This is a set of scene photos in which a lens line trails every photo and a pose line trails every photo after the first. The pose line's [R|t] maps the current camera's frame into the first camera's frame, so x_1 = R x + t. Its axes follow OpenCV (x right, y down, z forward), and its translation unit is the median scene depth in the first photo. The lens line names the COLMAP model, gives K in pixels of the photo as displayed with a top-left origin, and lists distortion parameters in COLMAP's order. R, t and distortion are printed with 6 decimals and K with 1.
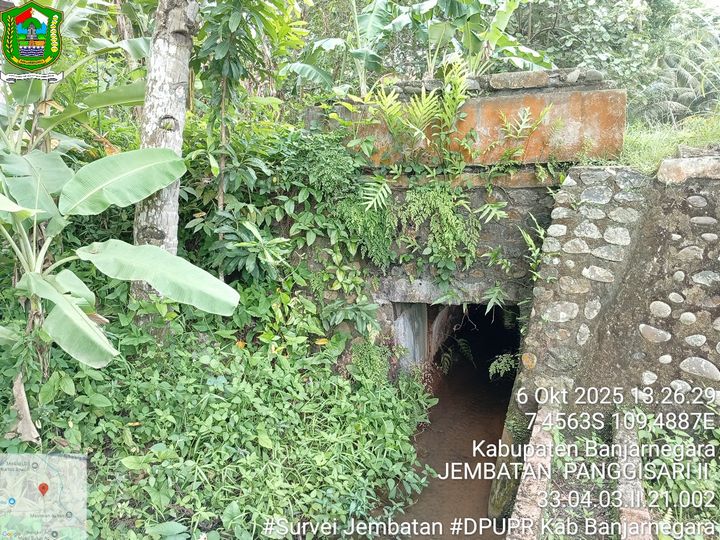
lens RADIAL K [[554.5, 0, 360.0], [0, 554.5, 270.0], [0, 0, 1]] dist [0.122296, -0.254425]
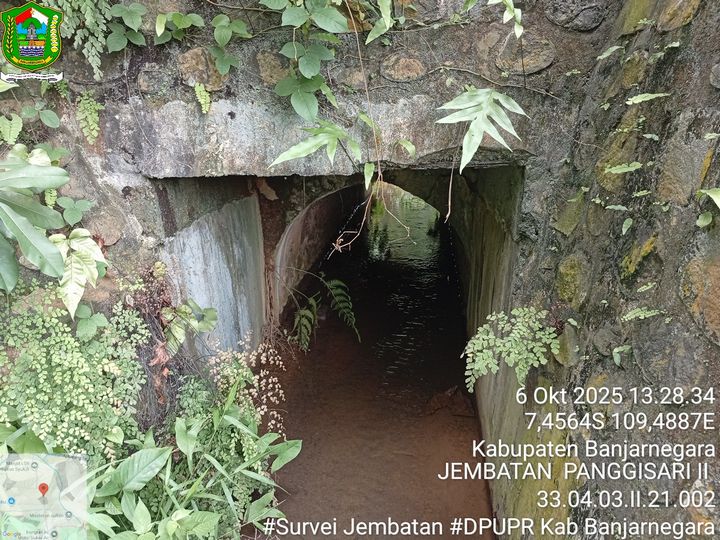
lens RADIAL K [[554.5, 0, 360.0], [0, 554.5, 270.0], [0, 0, 1]] dist [0.122296, -0.254425]
pose [[0.957660, -0.060267, 0.281524, 0.087382], [0.032937, 0.994359, 0.100825, 0.090066], [-0.286012, -0.087283, 0.954242, 0.694984]]
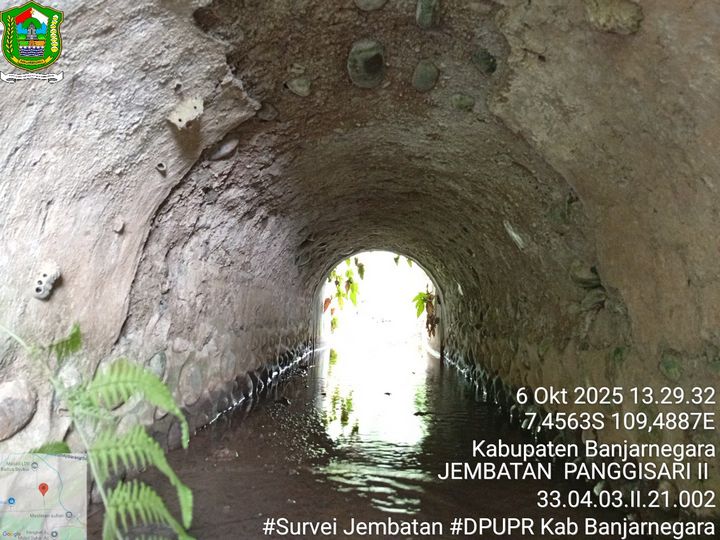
lens RADIAL K [[550.5, 0, 357.9], [0, 550.5, 268.9], [0, 0, 1]] dist [0.113138, -0.218866]
pose [[0.932367, 0.073878, 0.353883, 0.233402], [0.021391, 0.965907, -0.258006, 0.175008], [-0.360879, 0.248126, 0.898999, 1.186245]]
